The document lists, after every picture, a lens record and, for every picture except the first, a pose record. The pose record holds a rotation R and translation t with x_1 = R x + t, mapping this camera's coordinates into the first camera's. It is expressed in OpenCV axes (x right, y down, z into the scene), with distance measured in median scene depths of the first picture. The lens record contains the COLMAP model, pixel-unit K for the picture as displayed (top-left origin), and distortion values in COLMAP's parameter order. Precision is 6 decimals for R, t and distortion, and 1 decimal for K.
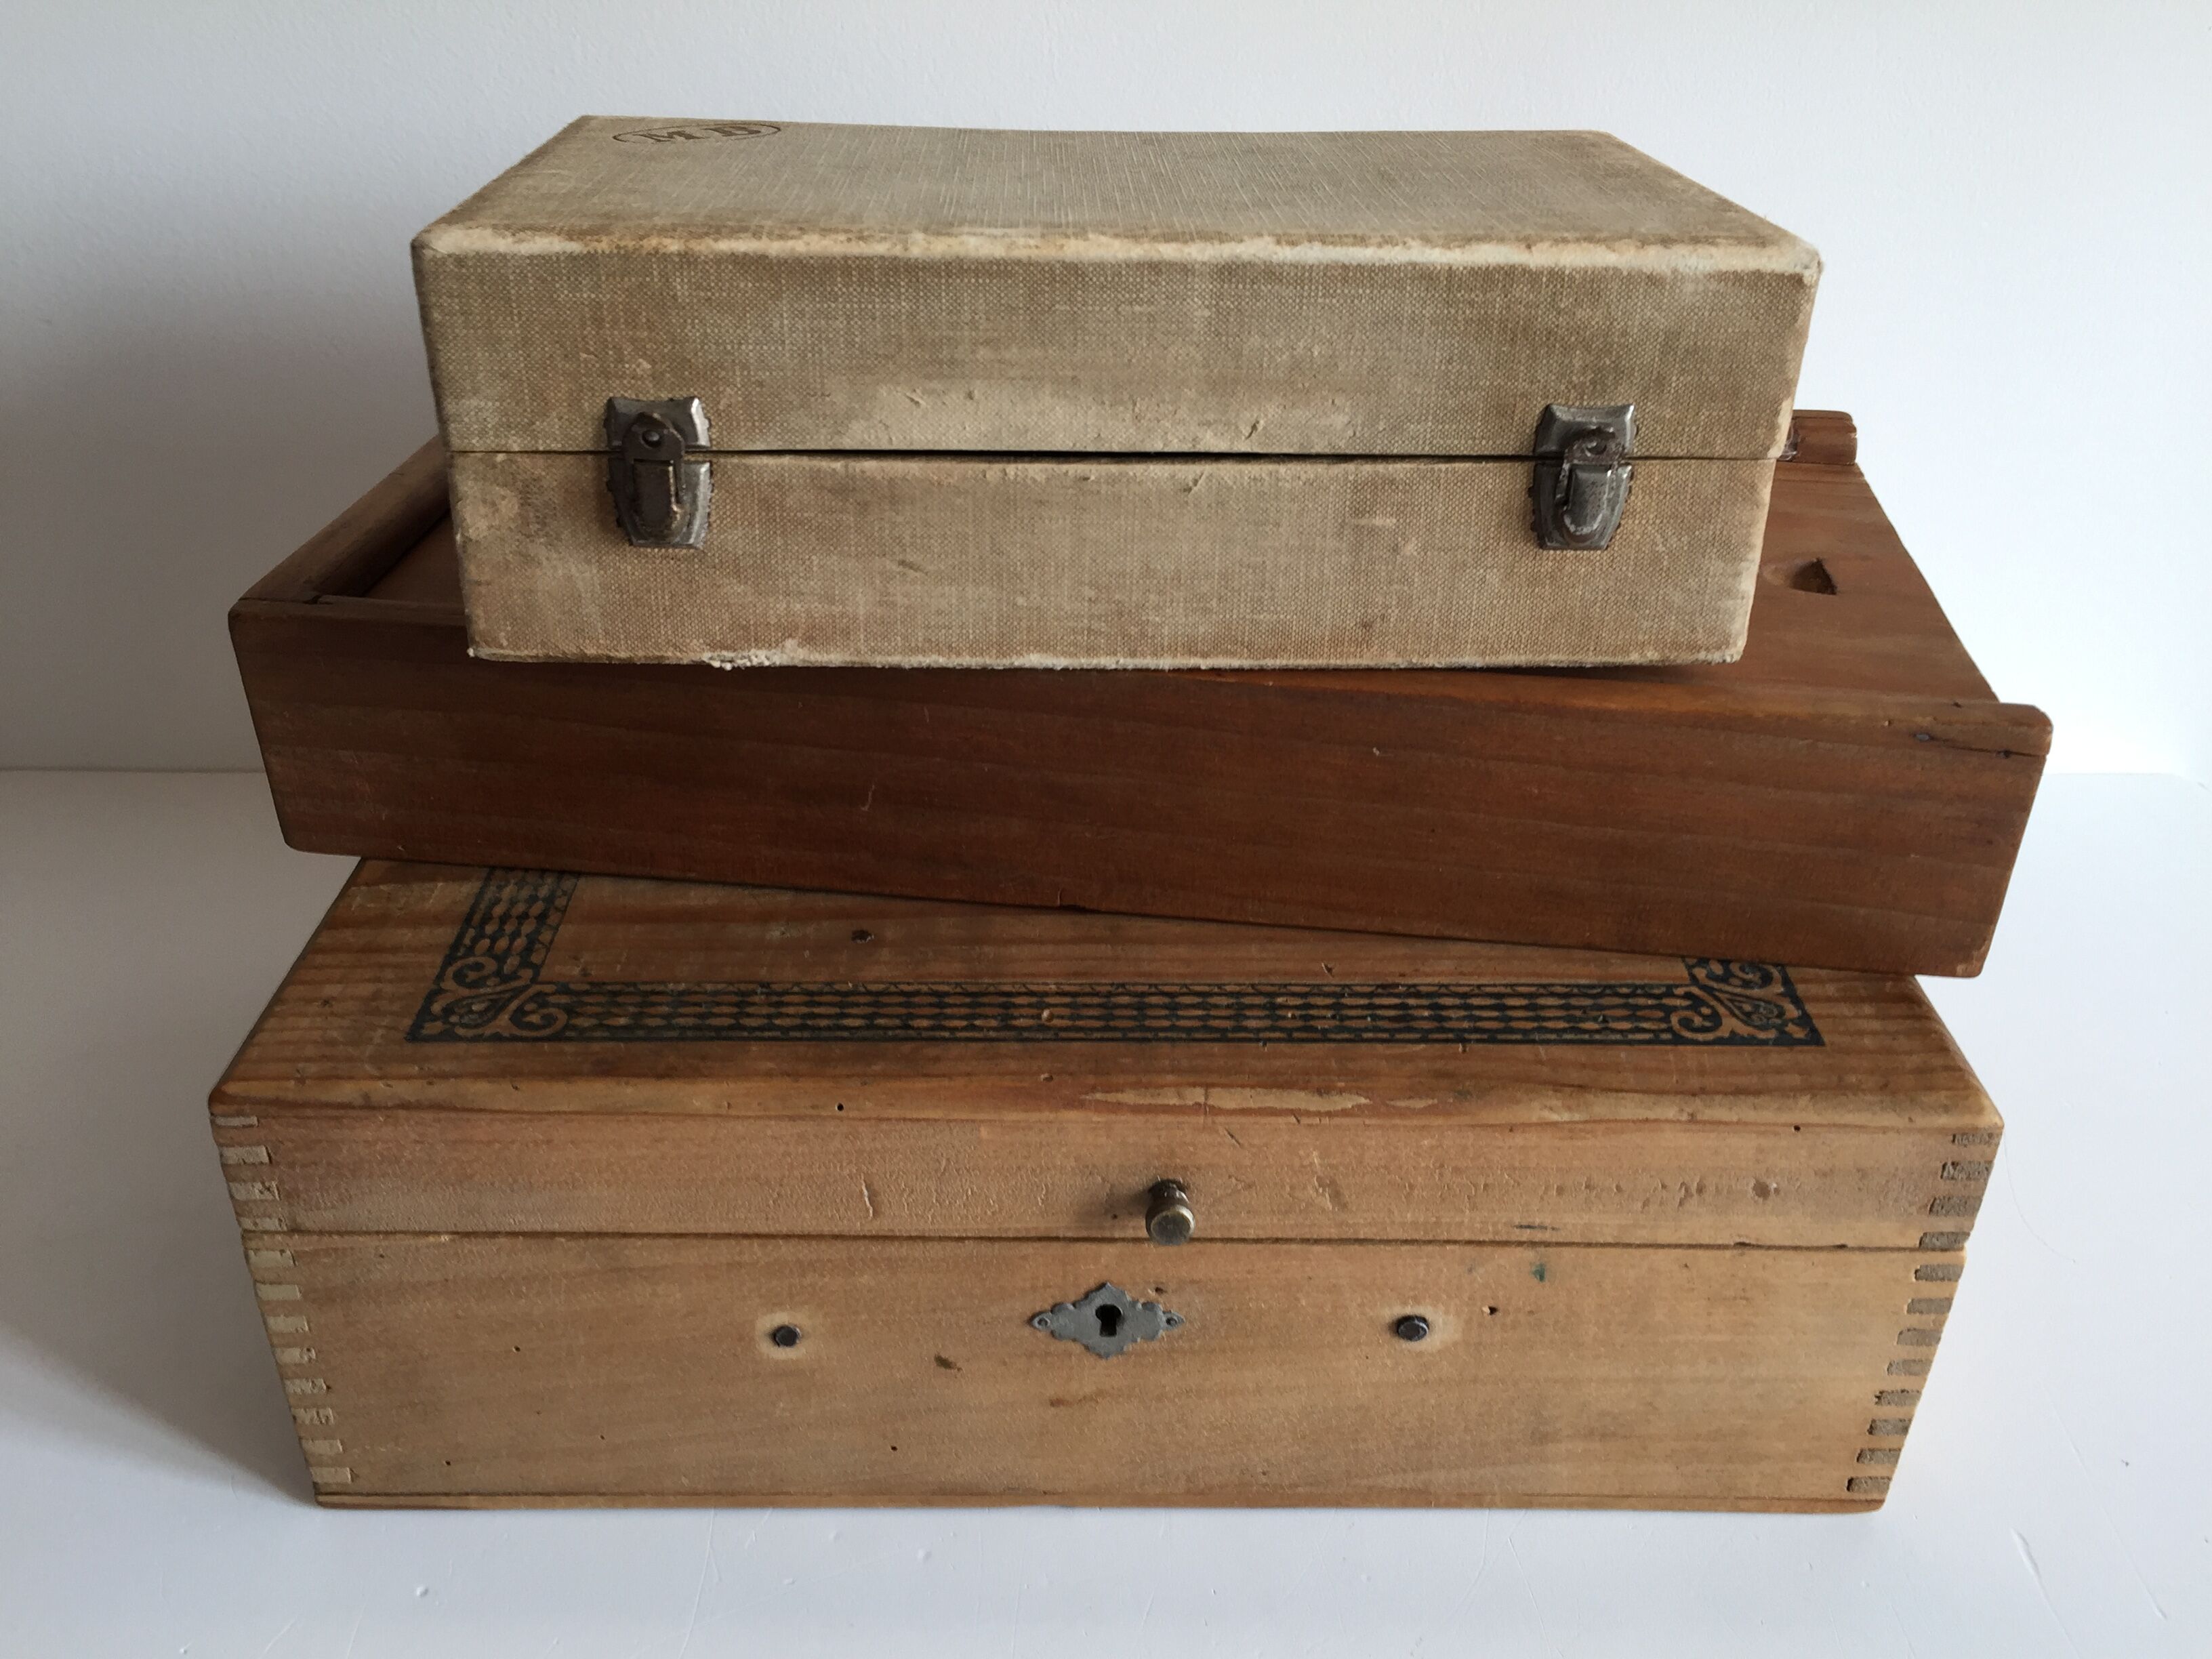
lens RADIAL K [[1916.5, 0, 1108.3], [0, 1916.5, 829.5], [0, 0, 1]] dist [0.081083, -0.128637]
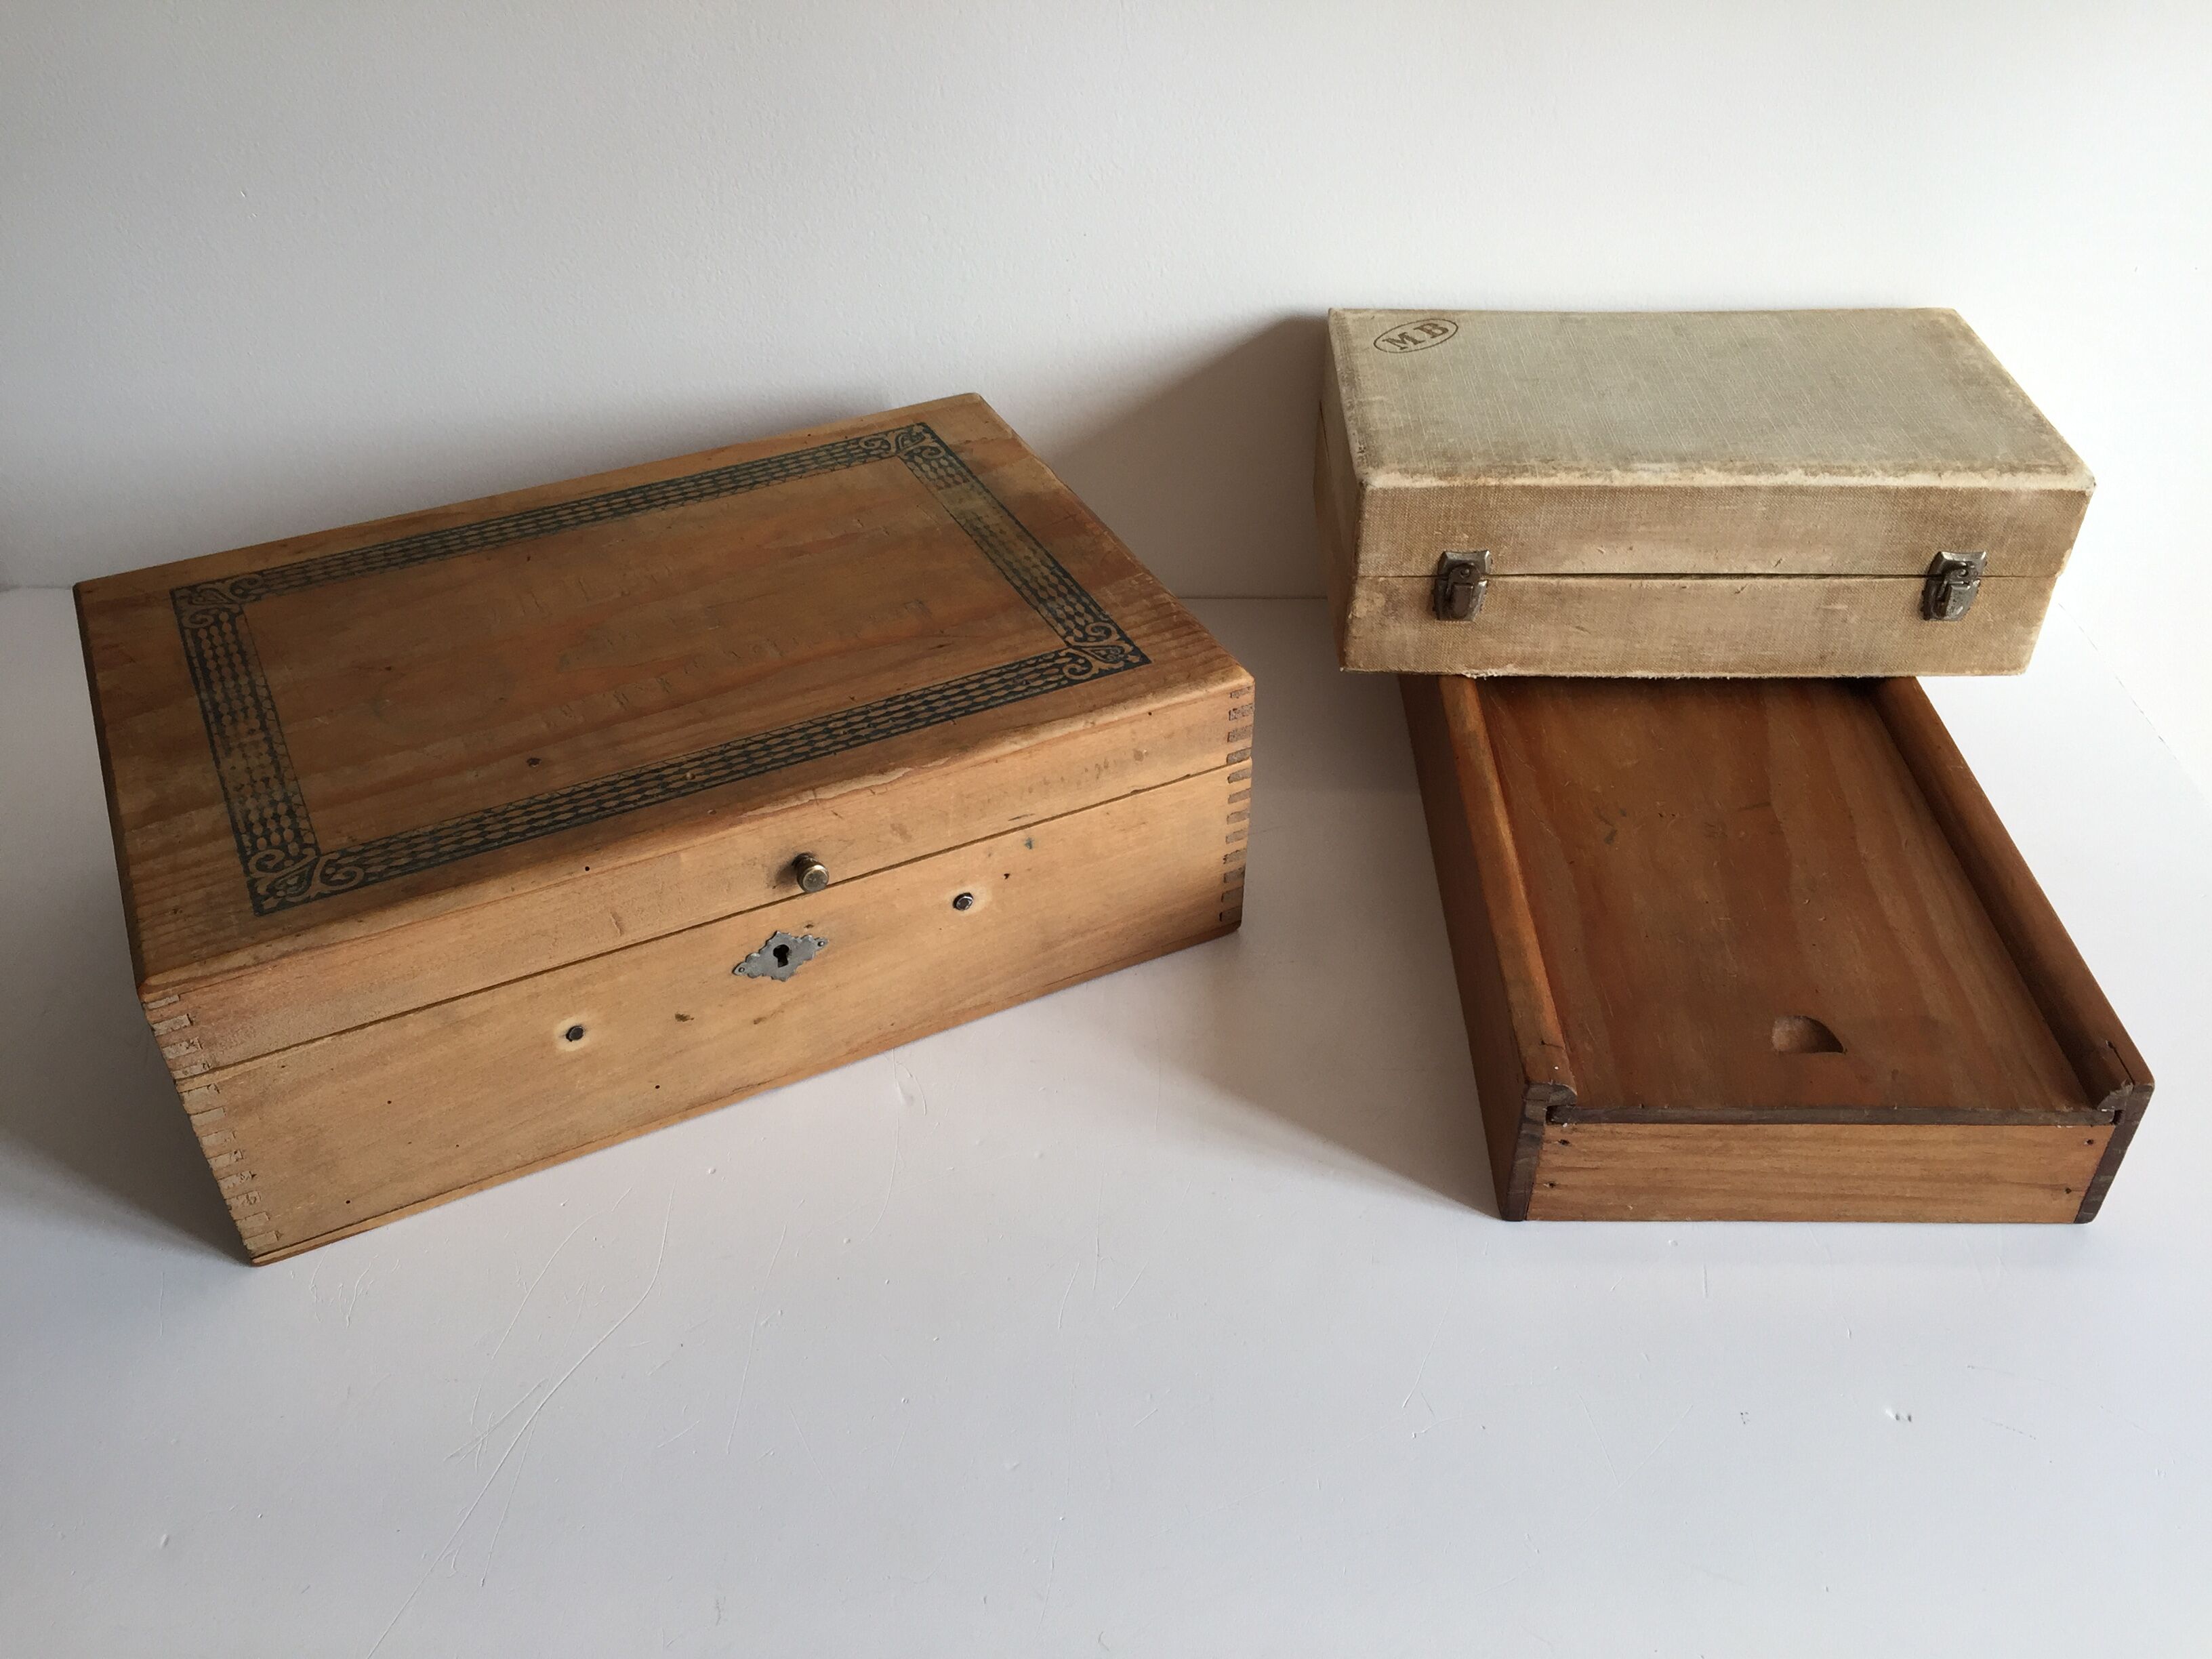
lens RADIAL K [[1916.5, 0, 1104.9], [0, 1916.5, 831.0], [0, 0, 1]] dist [0.081083, -0.128637]
pose [[0.896690, -0.286951, 0.337055, -0.261273], [0.238349, 0.954614, 0.178612, -0.054039], [-0.373010, -0.079823, 0.924387, -0.518830]]
